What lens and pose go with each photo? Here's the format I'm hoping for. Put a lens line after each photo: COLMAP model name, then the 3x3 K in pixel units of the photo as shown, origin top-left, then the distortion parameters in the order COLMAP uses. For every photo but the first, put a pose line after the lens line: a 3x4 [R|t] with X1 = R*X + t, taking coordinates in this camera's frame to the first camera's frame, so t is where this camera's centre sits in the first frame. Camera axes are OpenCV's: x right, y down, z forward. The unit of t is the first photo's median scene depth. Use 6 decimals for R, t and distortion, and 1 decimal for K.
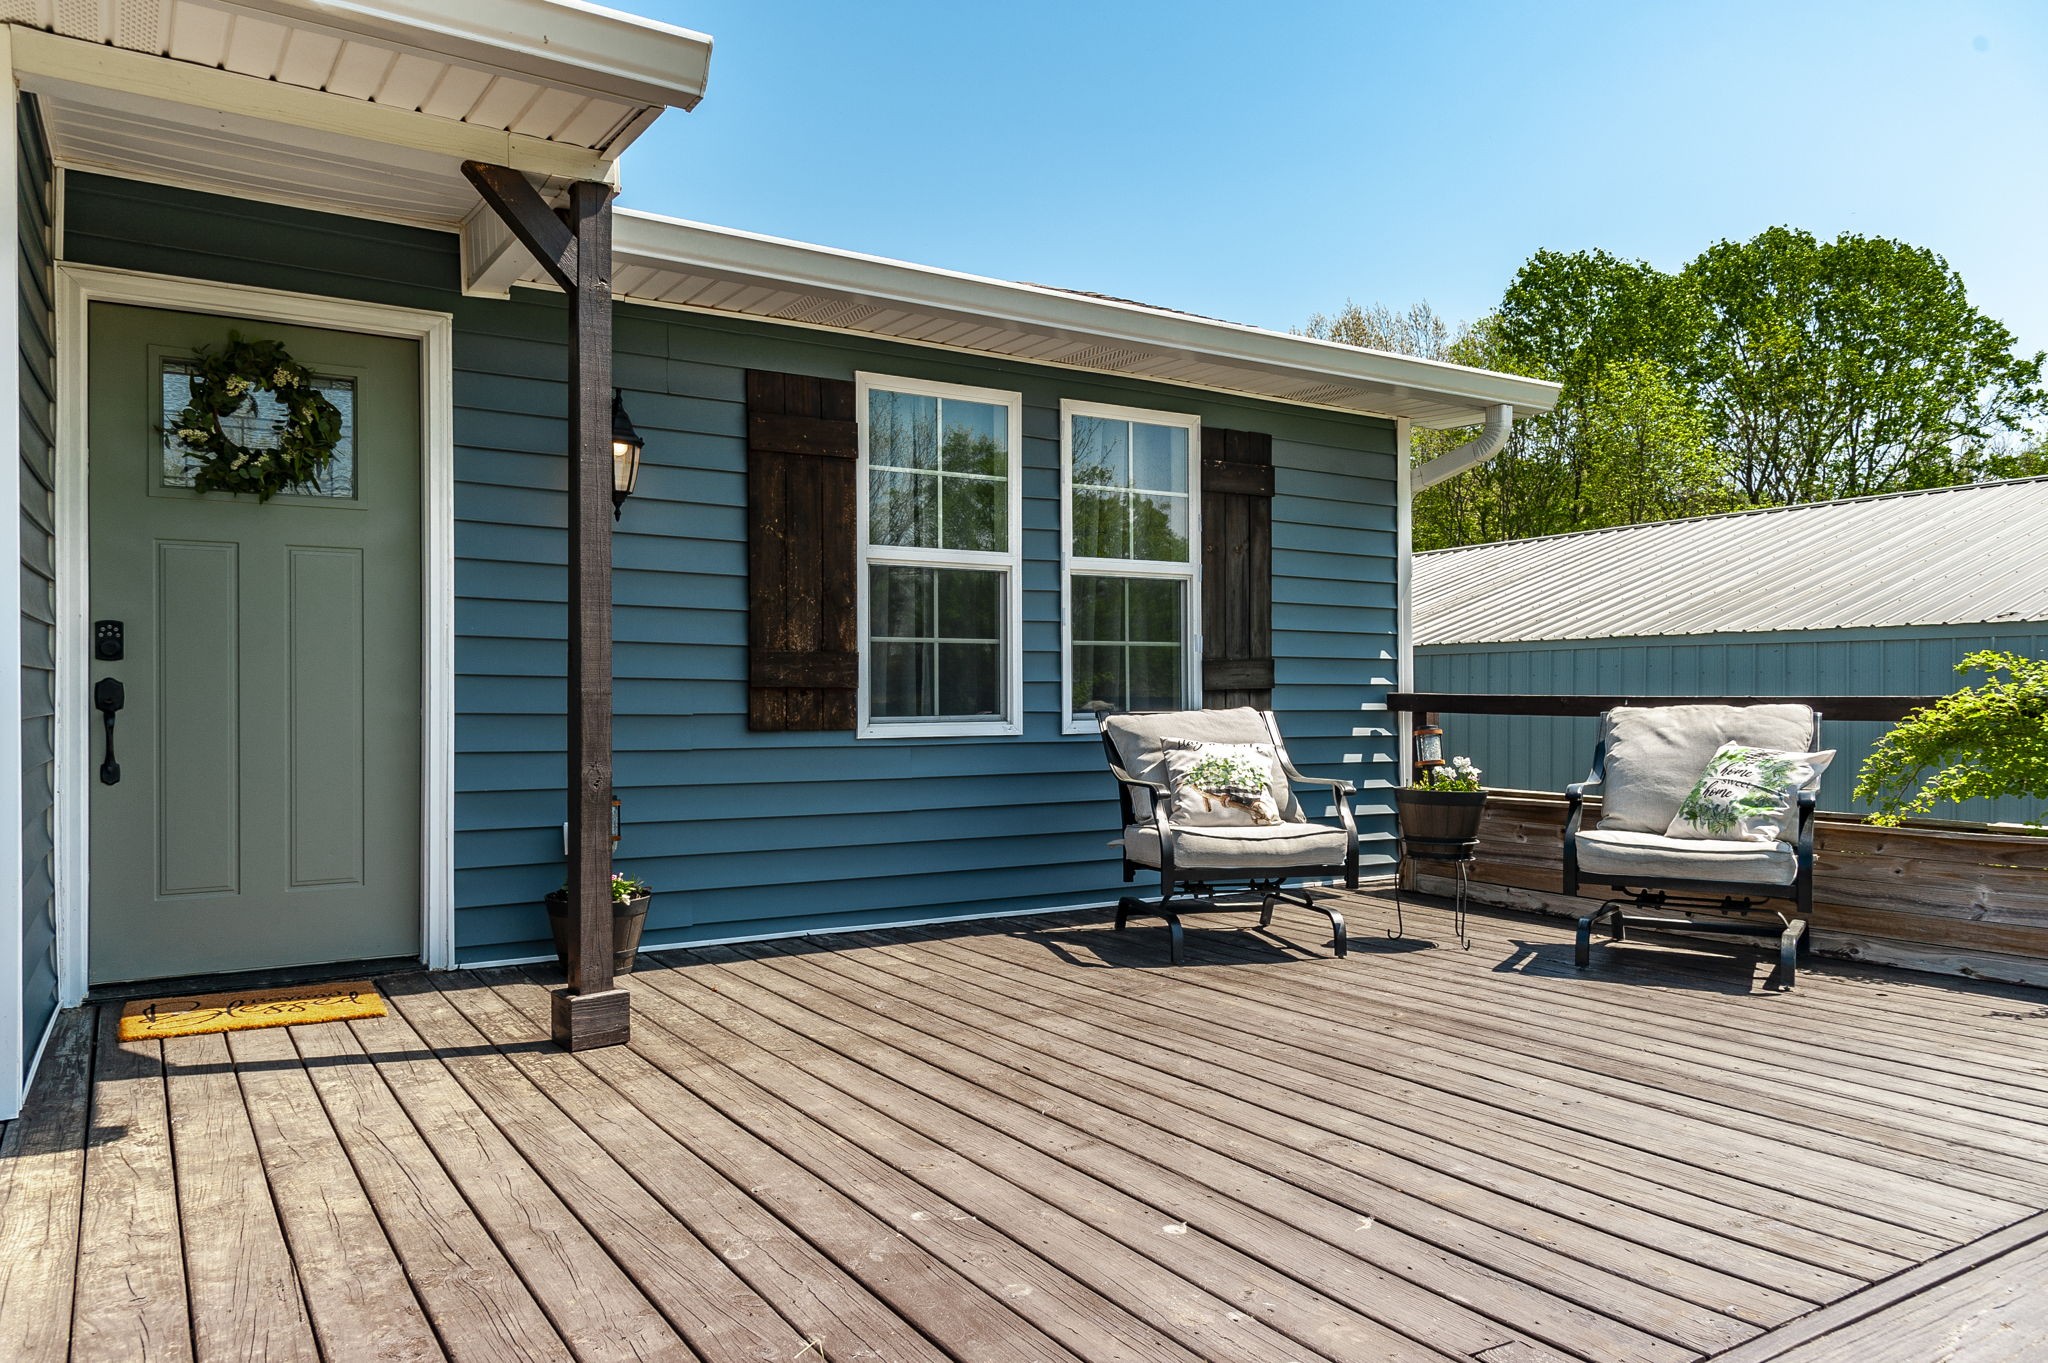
lens RADIAL K [[1393.6, 0, 1035.0], [0, 1393.6, 684.2], [0, 0, 1]] dist [0.001917, 0.000422]
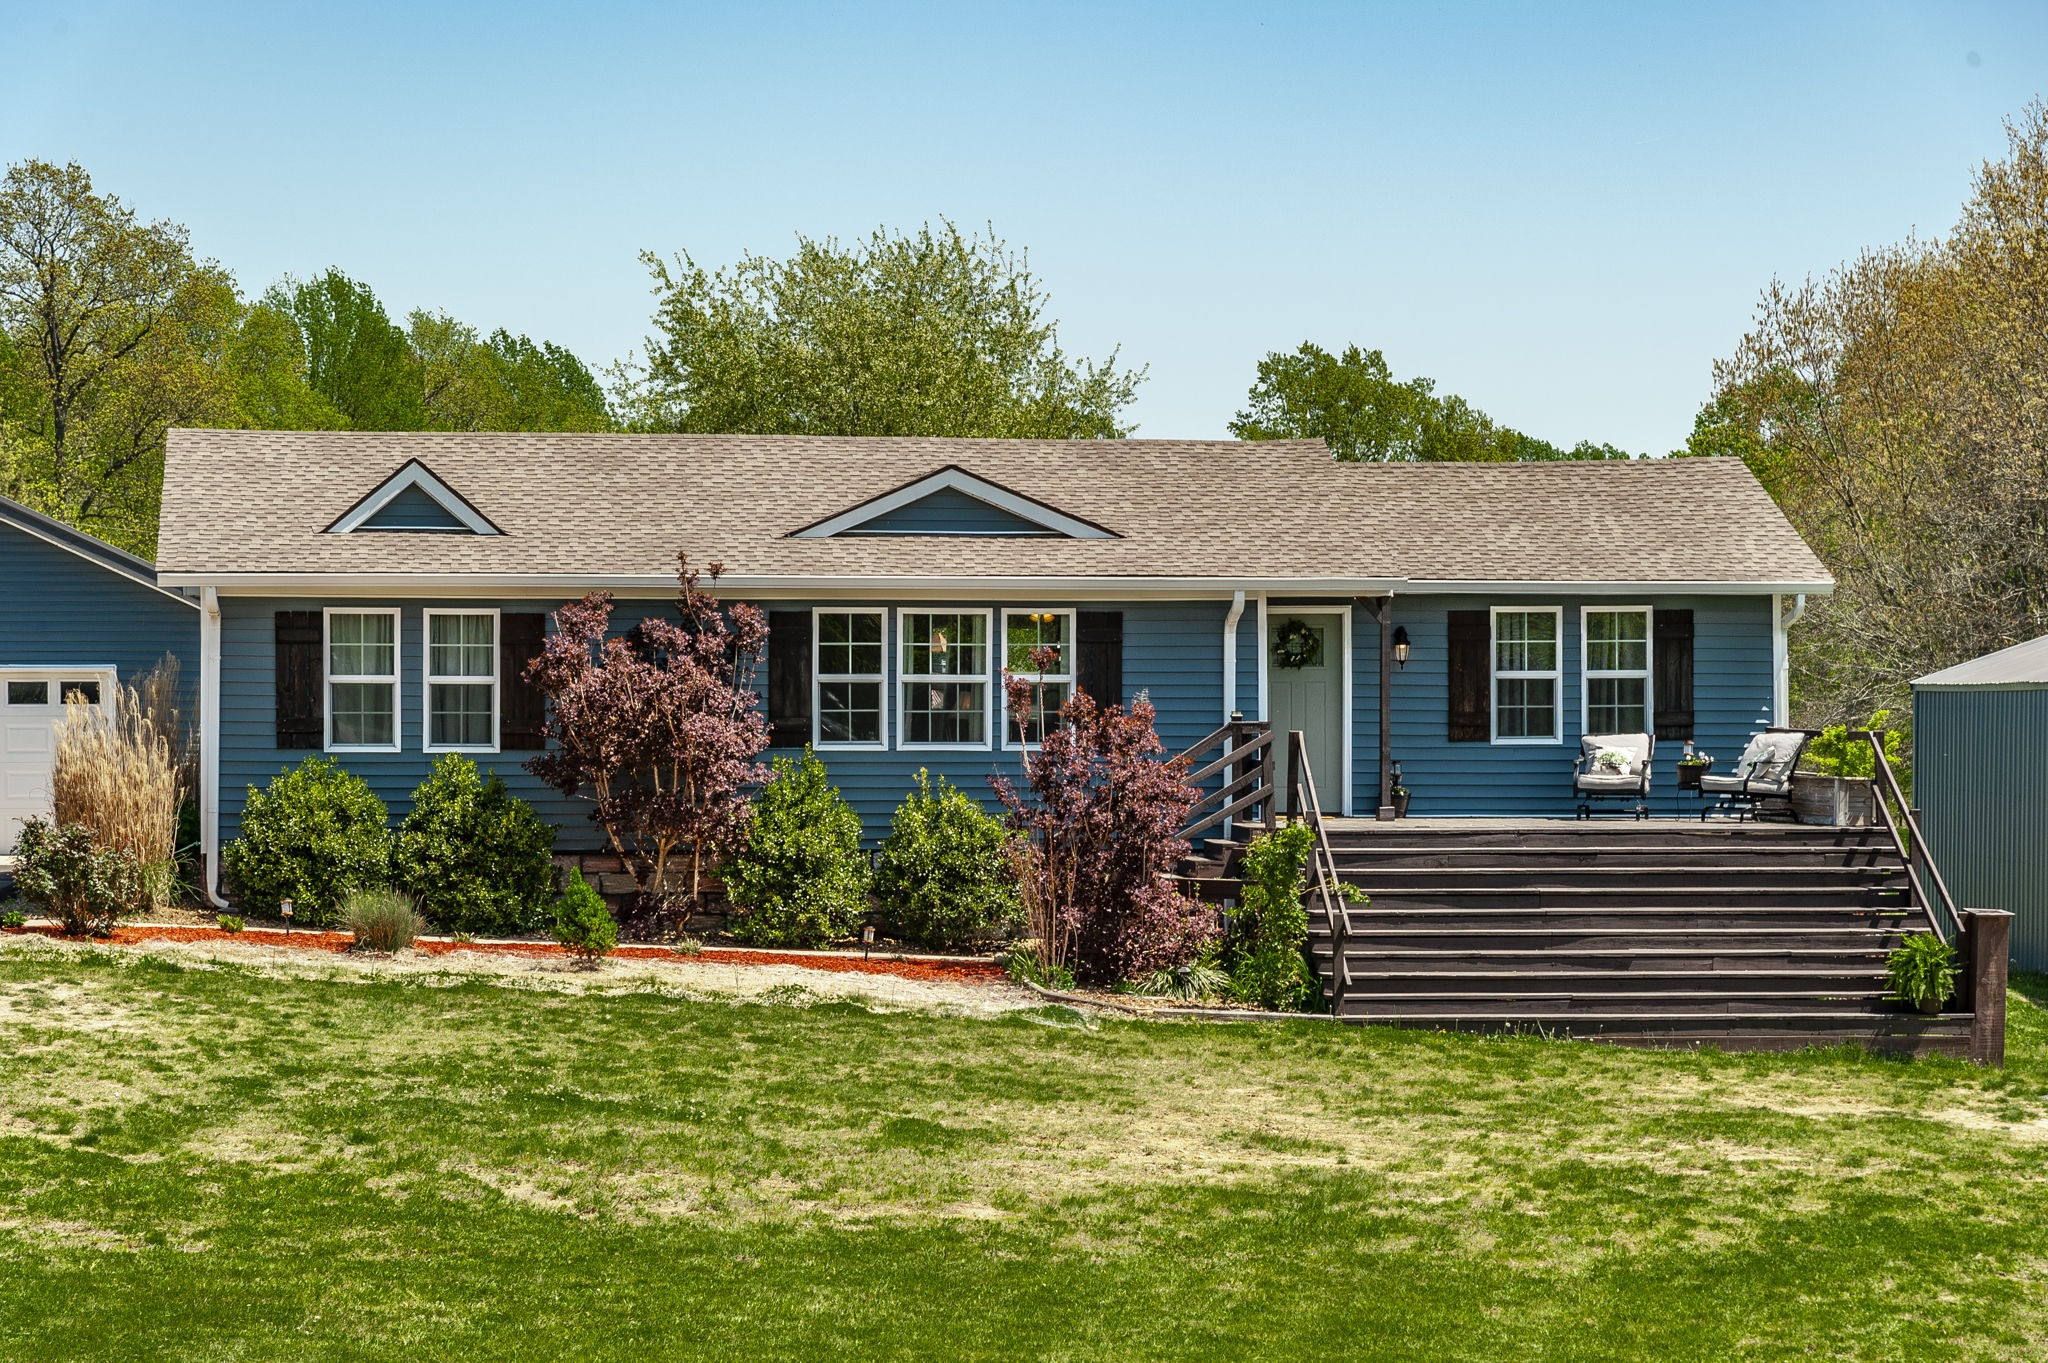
lens RADIAL K [[5680.2, 0, 1023.3], [0, 5680.2, 672.8], [0, 0, 1]] dist [-0.014599, 0.000000]
pose [[0.905901, 0.003270, -0.423477, 3.554285], [0.003398, 0.999882, 0.014989, -0.256272], [0.423476, -0.015018, 0.905783, -8.944441]]
